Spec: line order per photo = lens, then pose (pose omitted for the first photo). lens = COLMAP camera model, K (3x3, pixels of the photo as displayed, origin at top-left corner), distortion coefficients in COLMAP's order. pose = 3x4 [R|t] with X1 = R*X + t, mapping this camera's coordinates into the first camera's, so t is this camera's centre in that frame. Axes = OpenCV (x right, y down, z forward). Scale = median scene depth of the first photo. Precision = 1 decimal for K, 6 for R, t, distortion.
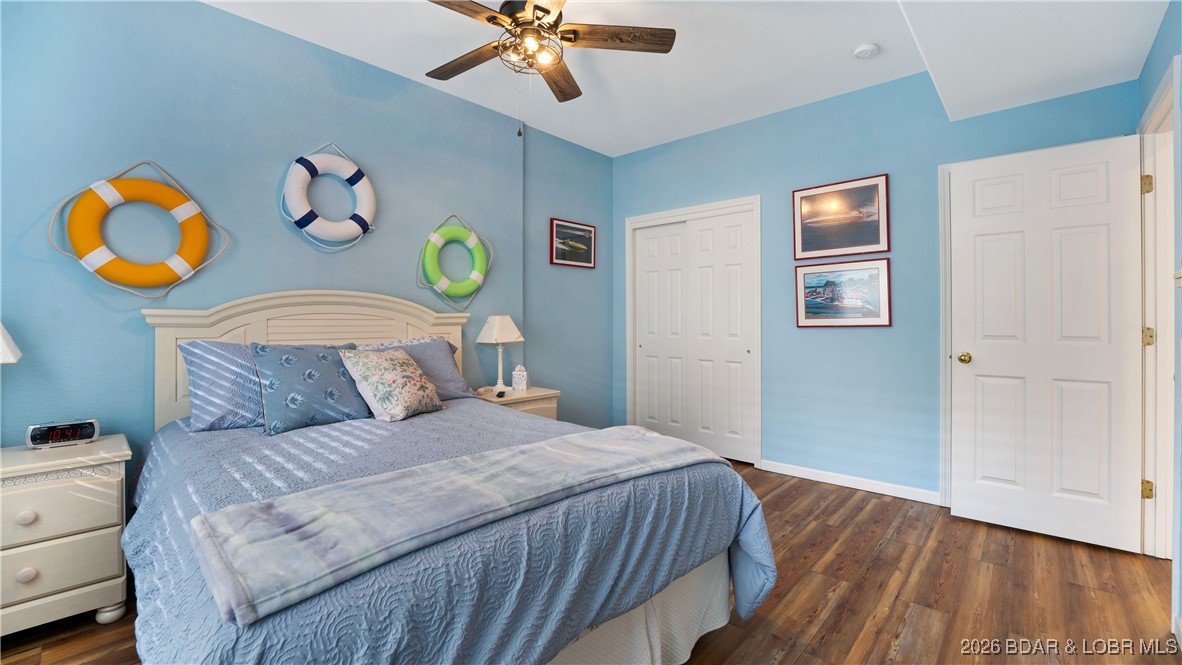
lens RADIAL K [[492.0, 0, 591.0], [0, 492.0, 332.5], [0, 0, 1]] dist [-0.001245, -0.000054]
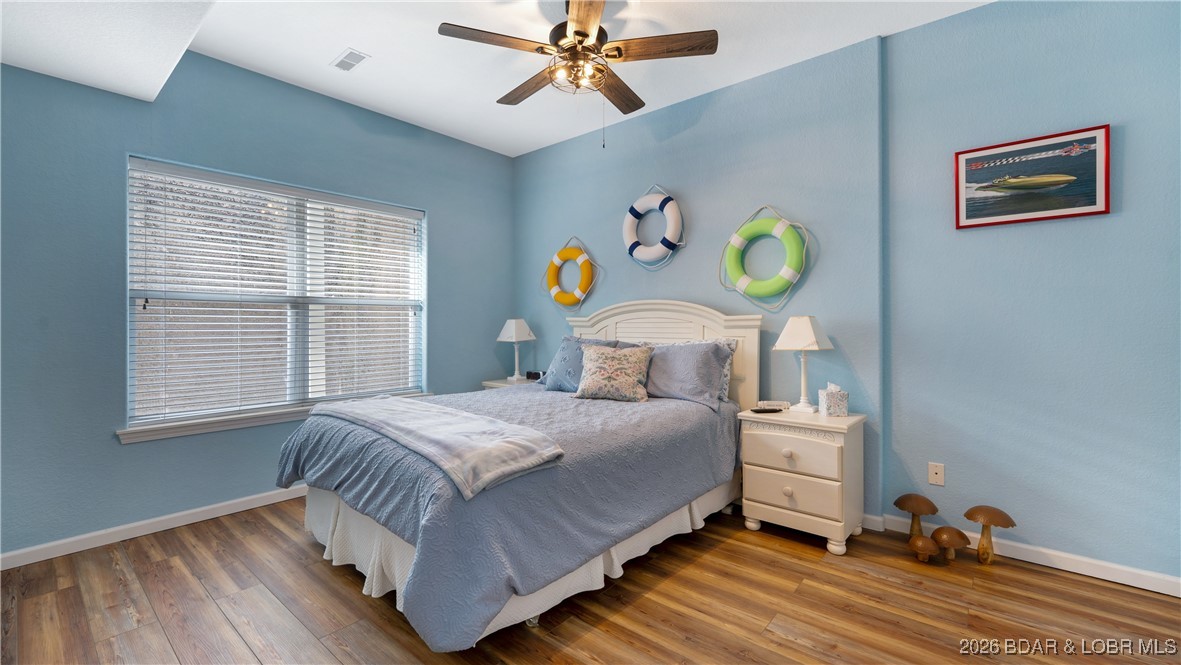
lens RADIAL K [[491.6, 0, 590.5], [0, 491.6, 332.5], [0, 0, 1]] dist [-0.001245, -0.000054]
pose [[0.038585, 0.017515, -0.999102, 0.646101], [-0.020814, 0.999644, 0.016720, -0.015559], [0.999039, 0.020150, 0.038936, 0.667578]]
